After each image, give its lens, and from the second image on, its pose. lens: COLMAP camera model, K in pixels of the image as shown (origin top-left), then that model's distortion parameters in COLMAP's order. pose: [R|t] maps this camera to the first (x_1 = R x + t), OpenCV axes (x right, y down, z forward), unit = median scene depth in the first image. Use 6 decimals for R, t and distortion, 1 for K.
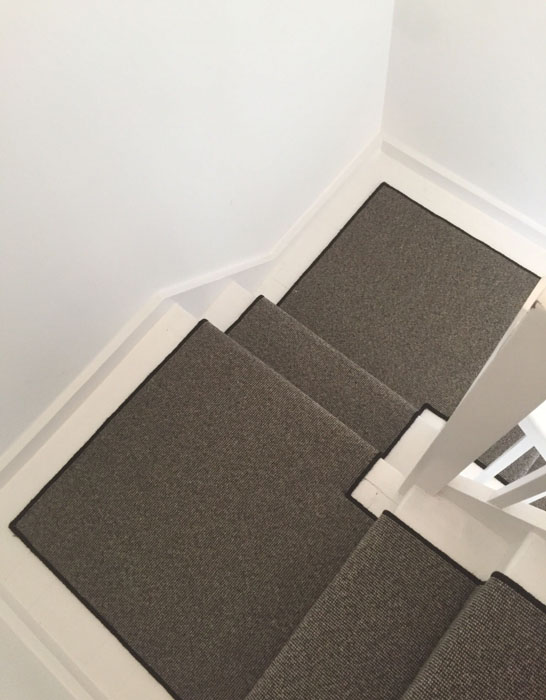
lens RADIAL K [[636.9, 0, 273.0], [0, 636.9, 350.0], [0, 0, 1]] dist [0.003250, 0.002137]
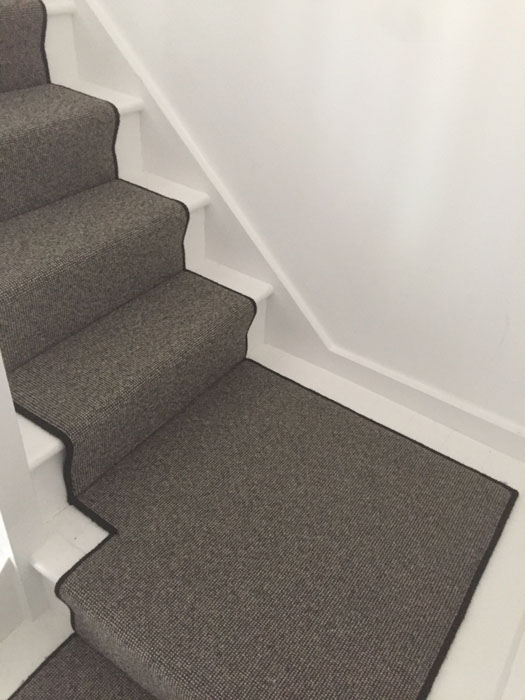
lens RADIAL K [[590.1, 0, 262.5], [0, 590.1, 350.0], [0, 0, 1]] dist [0.085777, -0.134957]
pose [[-0.995493, 0.057776, -0.075205, -0.021062], [-0.088595, -0.283644, 0.954828, -0.413007], [0.033834, 0.957187, 0.287485, 0.577862]]
